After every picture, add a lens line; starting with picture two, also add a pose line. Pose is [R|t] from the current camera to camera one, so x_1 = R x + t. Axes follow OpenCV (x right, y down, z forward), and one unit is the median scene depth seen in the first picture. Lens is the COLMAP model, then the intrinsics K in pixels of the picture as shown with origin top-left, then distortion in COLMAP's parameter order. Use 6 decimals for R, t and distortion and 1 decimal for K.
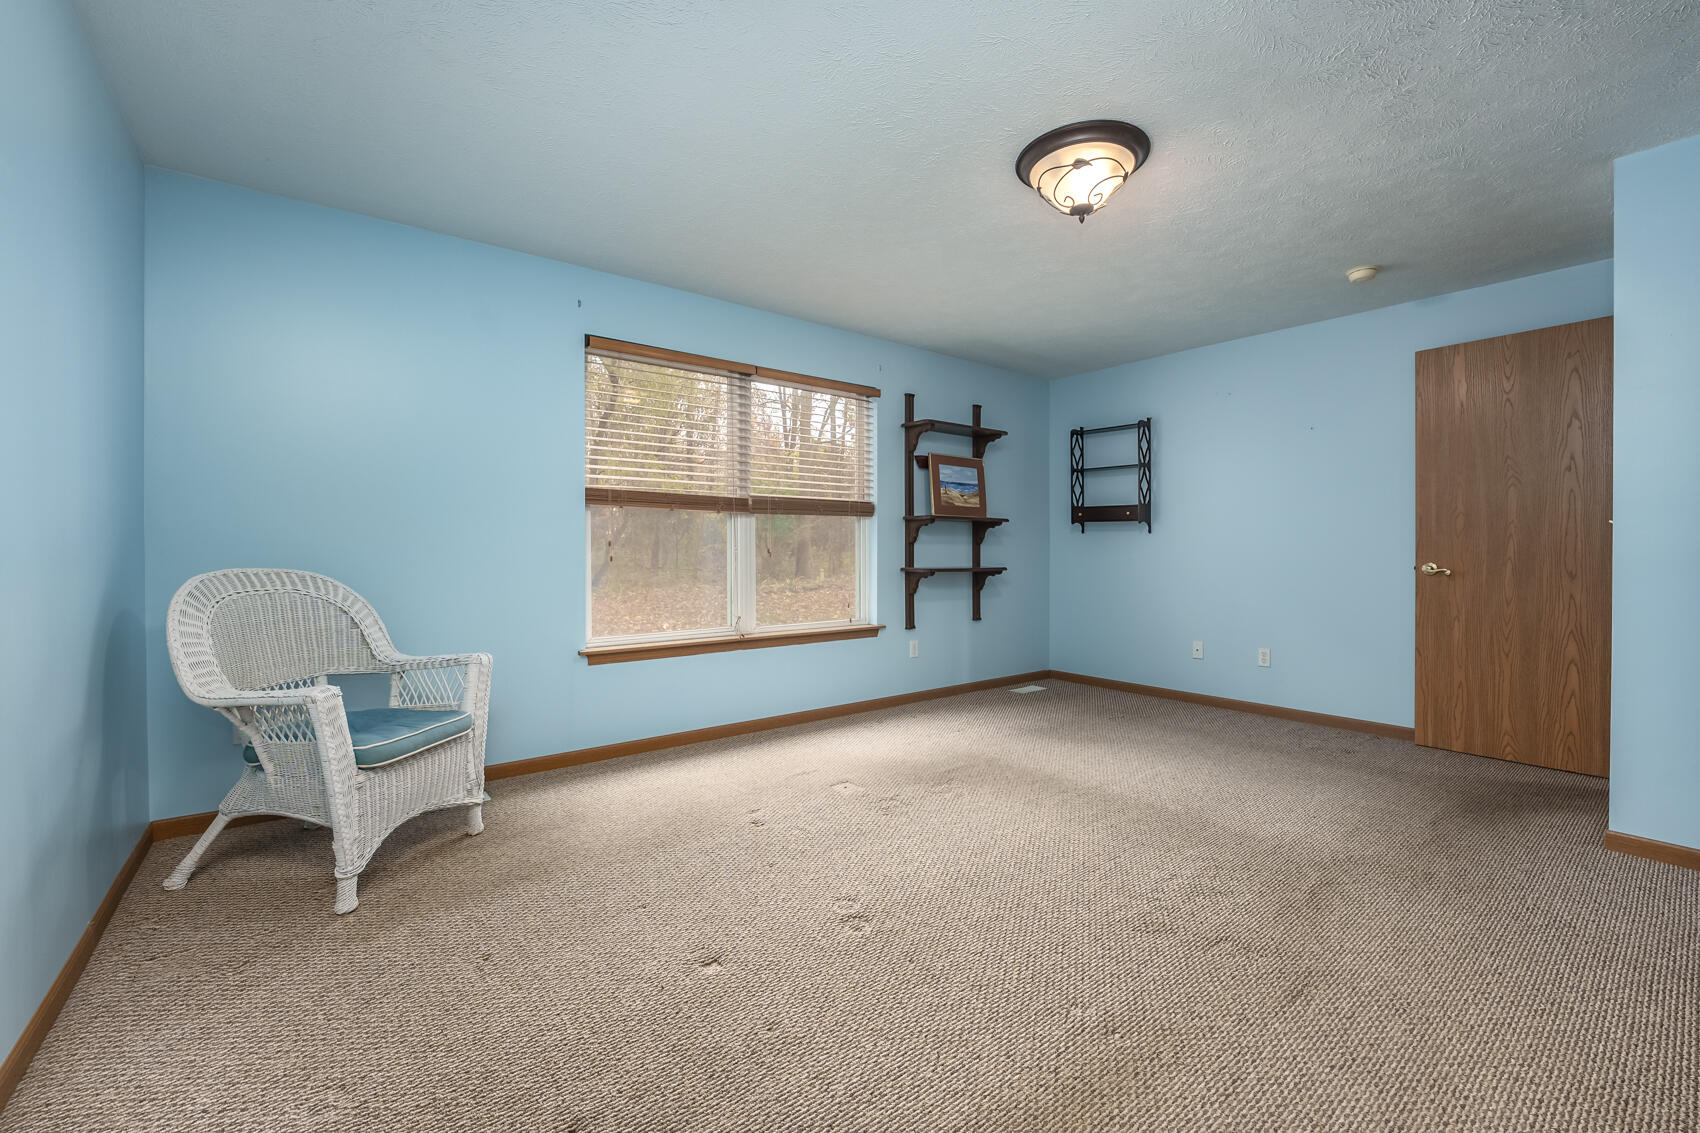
lens RADIAL K [[704.5, 0, 867.6], [0, 704.5, 553.3], [0, 0, 1]] dist [-0.001432, -0.000129]
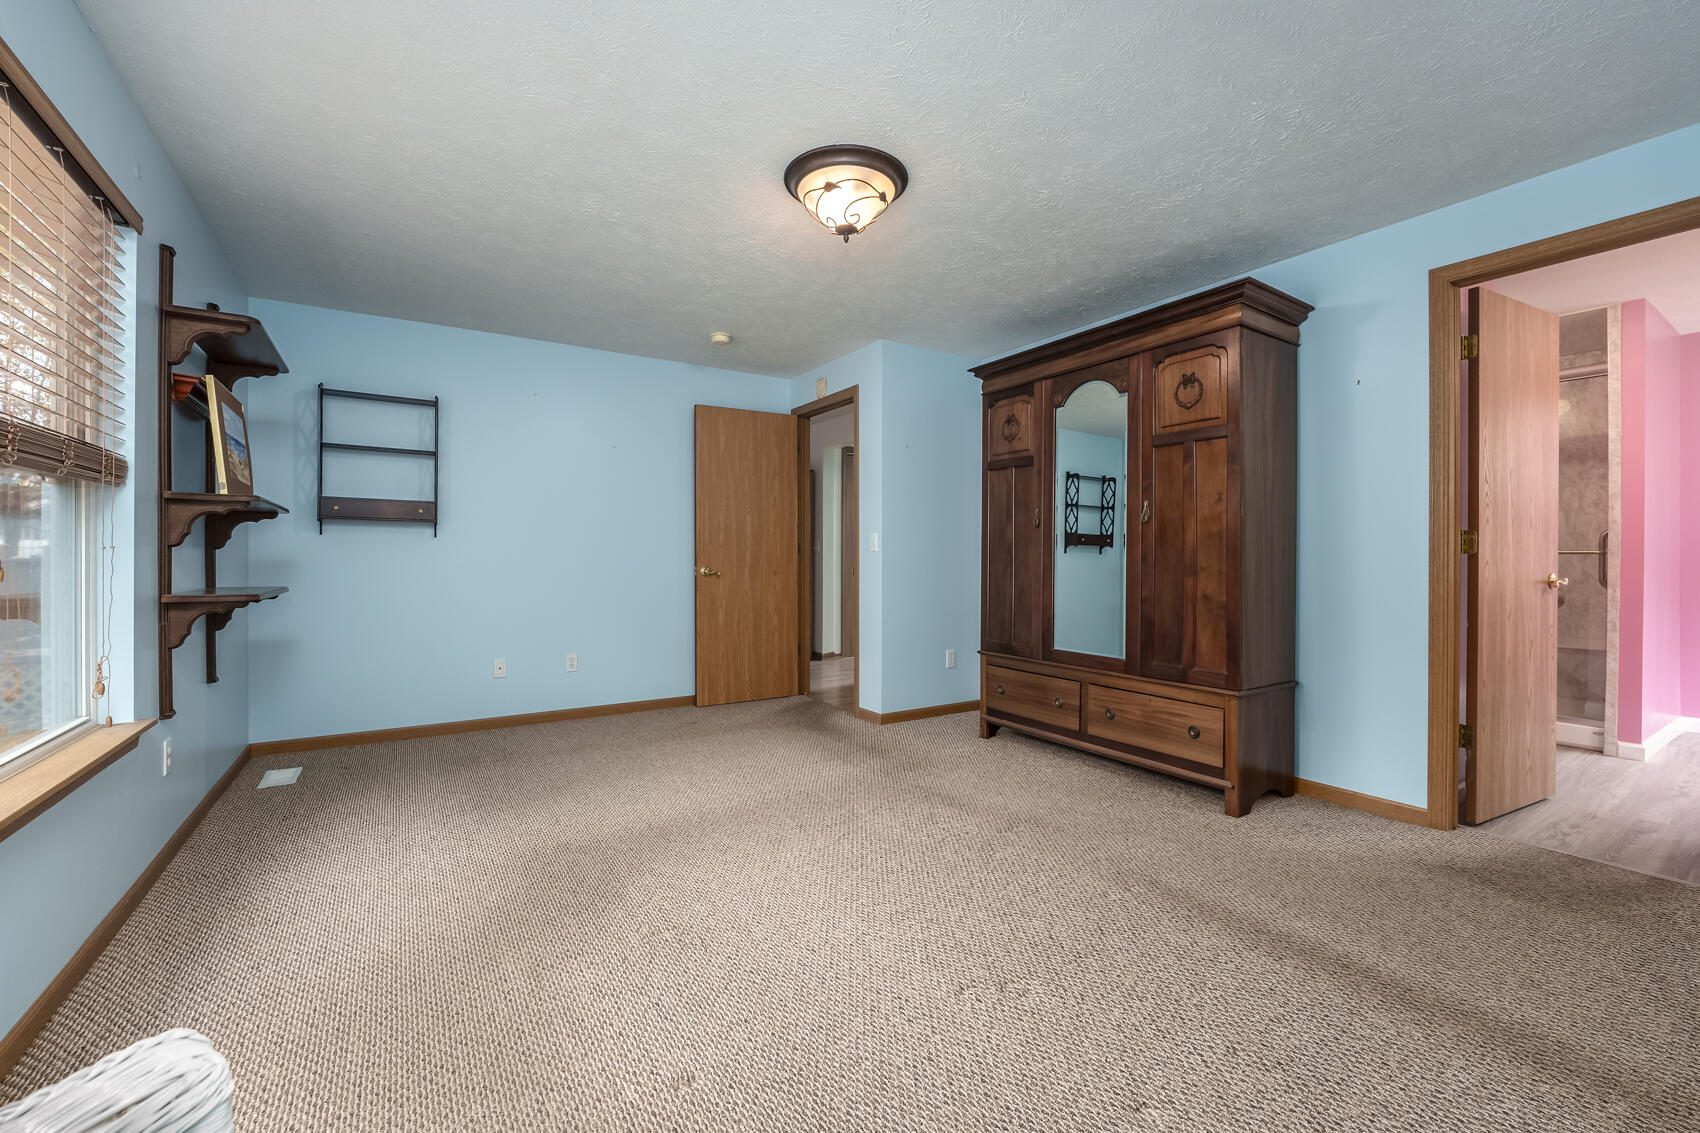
lens RADIAL K [[696.9, 0, 850.0], [0, 696.9, 566.5], [0, 0, 1]] dist [-0.012430, -0.000239]
pose [[0.108520, -0.021392, 0.993864, -0.505672], [0.002330, 0.999771, 0.021265, -0.015639], [-0.994091, 0.000008, 0.108545, 0.625258]]
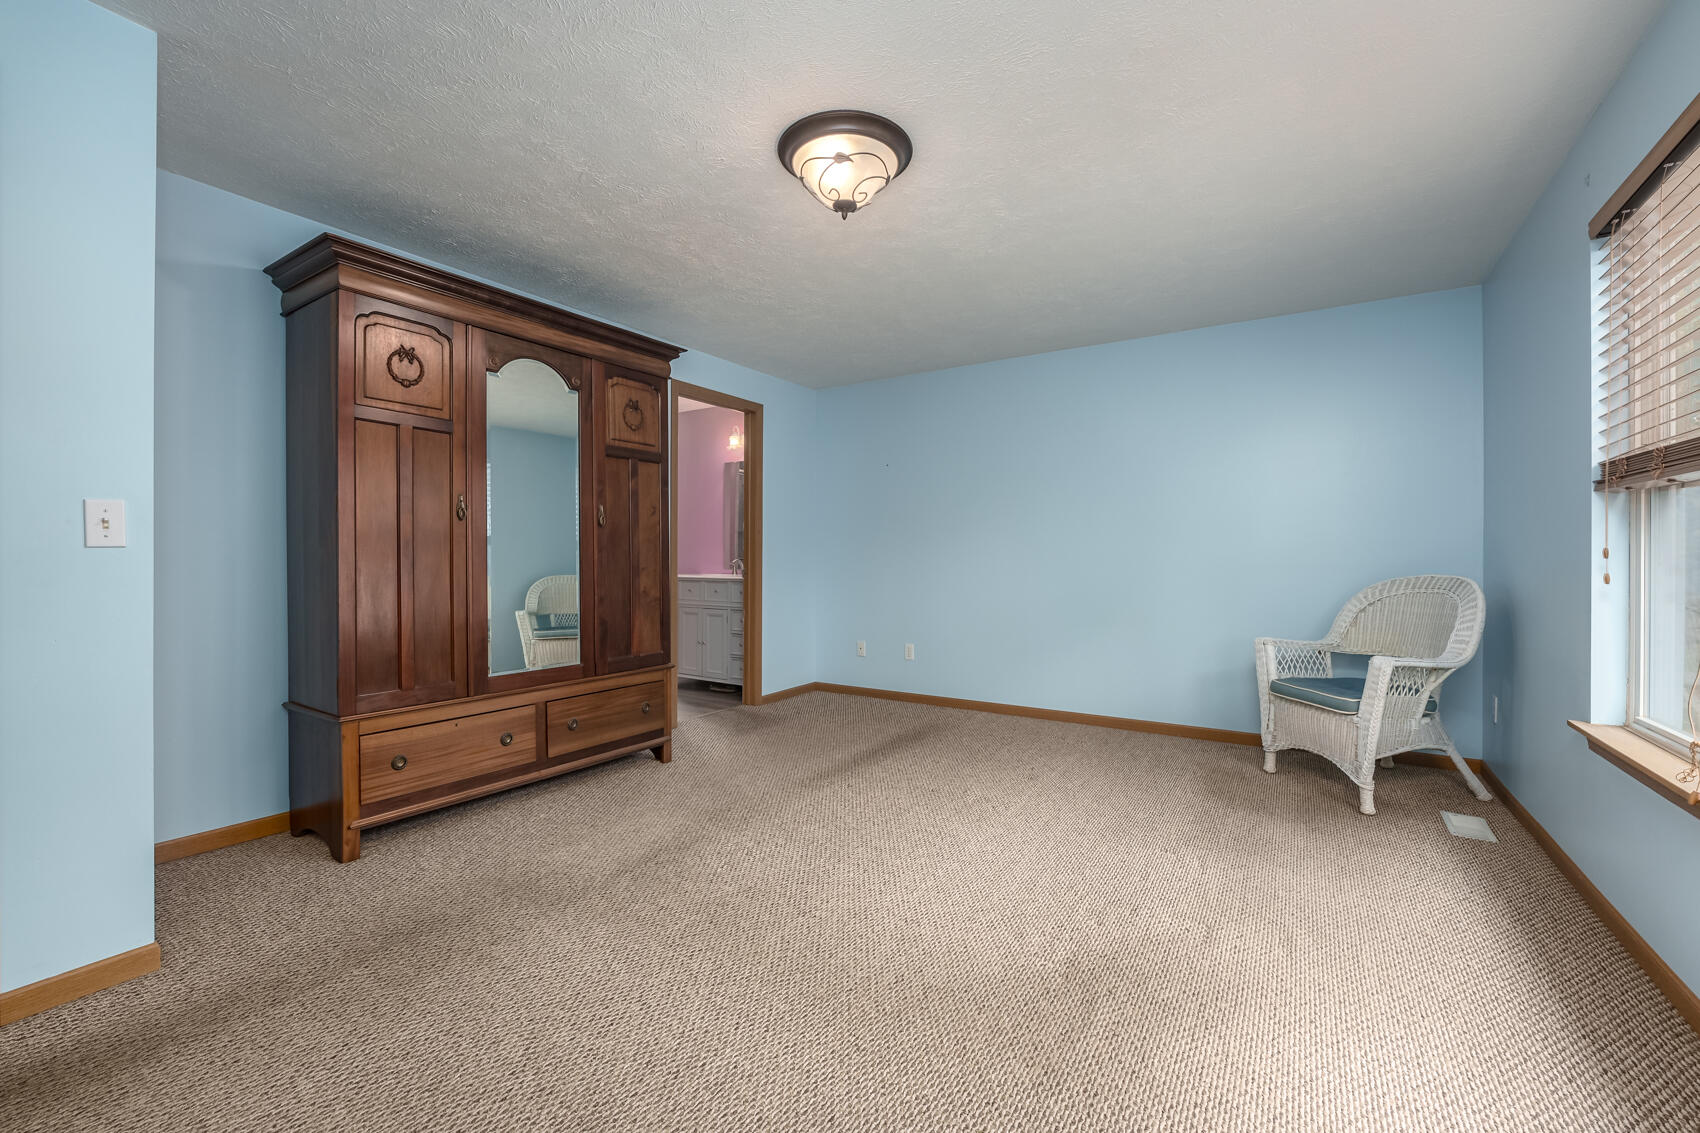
lens RADIAL K [[696.9, 0, 850.0], [0, 696.9, 566.5], [0, 0, 1]] dist [-0.012430, -0.000239]
pose [[-0.953268, -0.001070, -0.302125, 0.409162], [-0.003892, 0.999954, 0.008738, -0.007428], [0.302102, 0.009505, -0.953228, 1.346535]]
